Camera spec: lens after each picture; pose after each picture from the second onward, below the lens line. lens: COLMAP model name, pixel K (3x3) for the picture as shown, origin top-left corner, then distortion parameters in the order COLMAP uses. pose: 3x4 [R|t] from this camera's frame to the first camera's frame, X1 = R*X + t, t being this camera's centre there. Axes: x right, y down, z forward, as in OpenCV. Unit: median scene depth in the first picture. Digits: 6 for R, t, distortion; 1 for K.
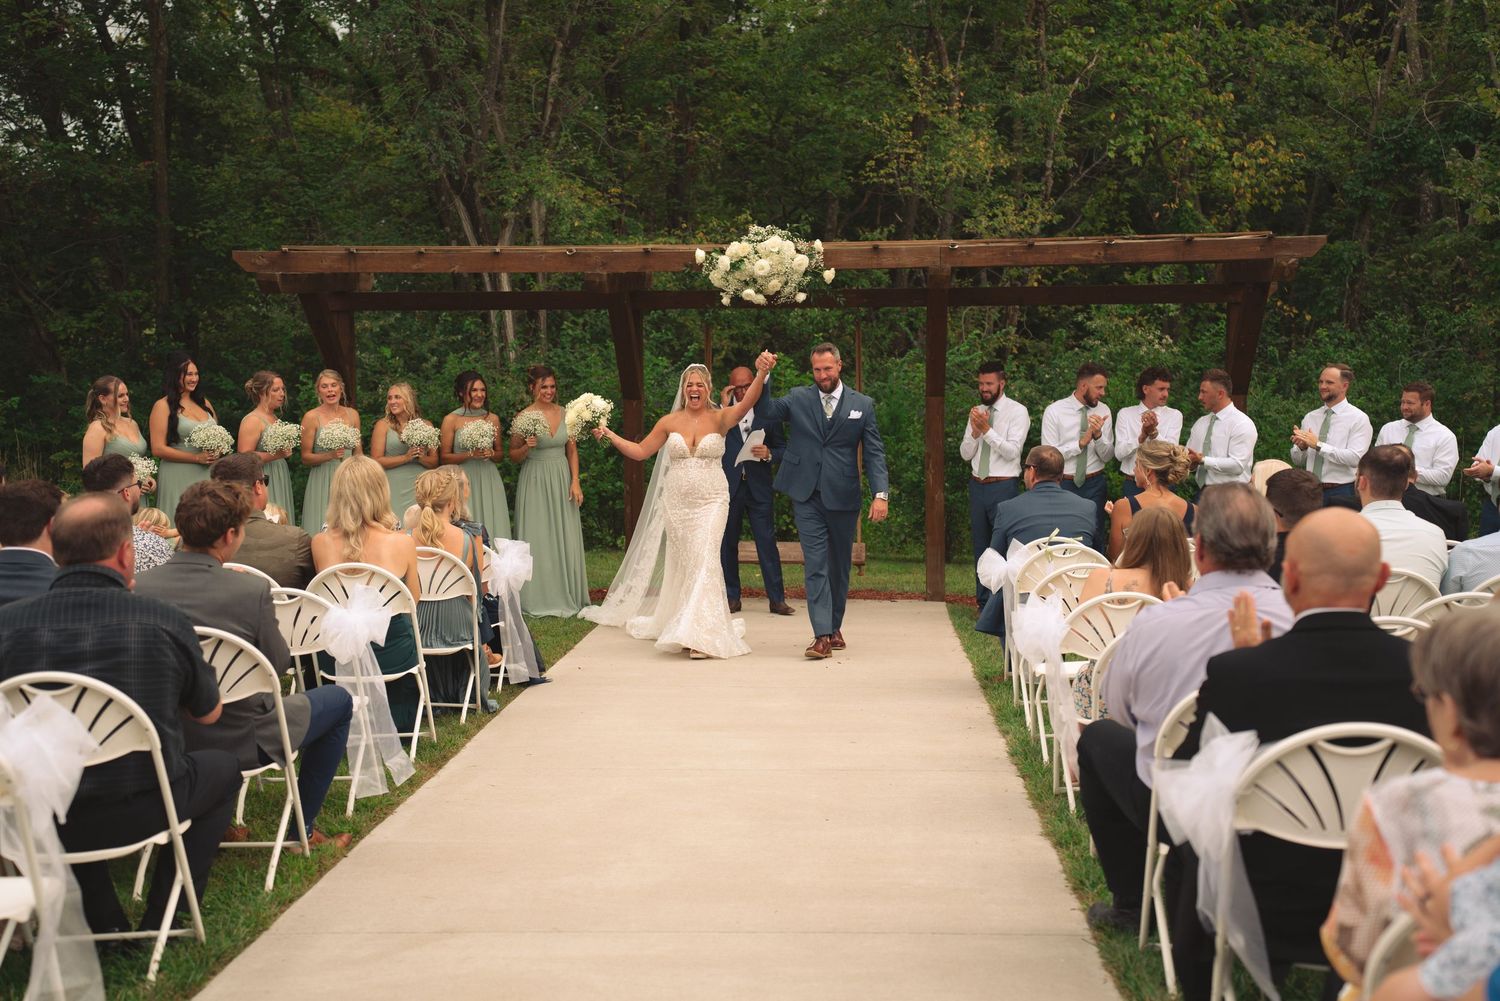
lens RADIAL K [[1982.8, 0, 743.2], [0, 1982.8, 496.8], [0, 0, 1]] dist [0.209294, 0.031252]
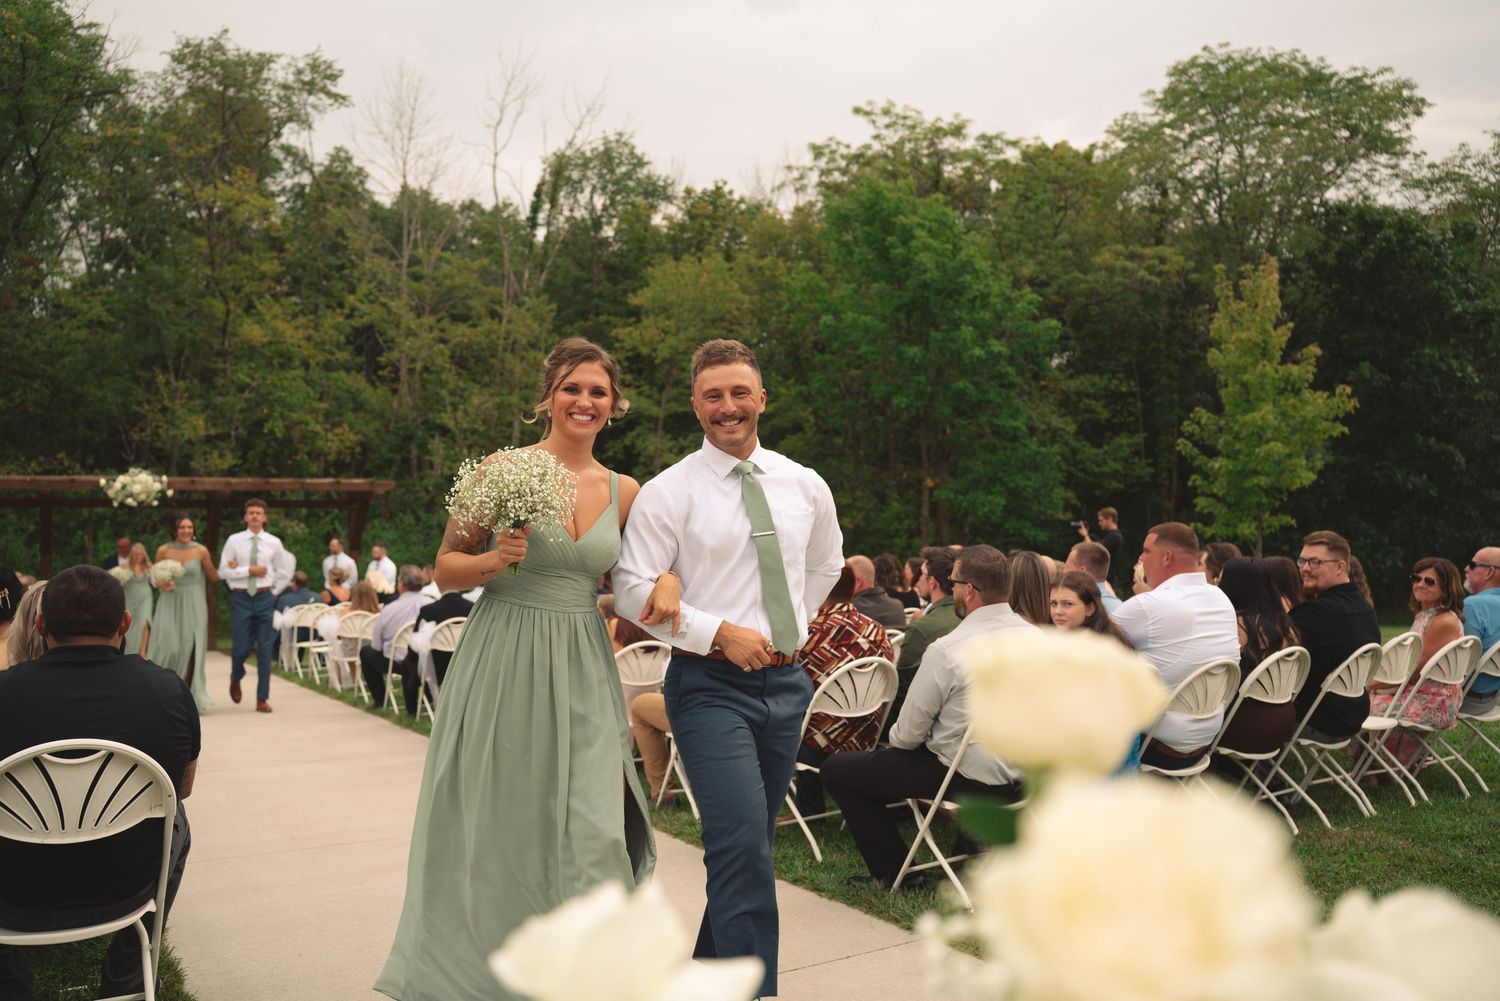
lens RADIAL K [[1227.0, 0, 750.0], [0, 1227.0, 500.5], [0, 0, 1]] dist [-0.095470, 0.076672]
pose [[0.822917, 0.015131, 0.567959, -0.175926], [0.042168, 0.995262, -0.087612, 0.034312], [-0.566594, 0.096047, 0.818380, -0.390215]]
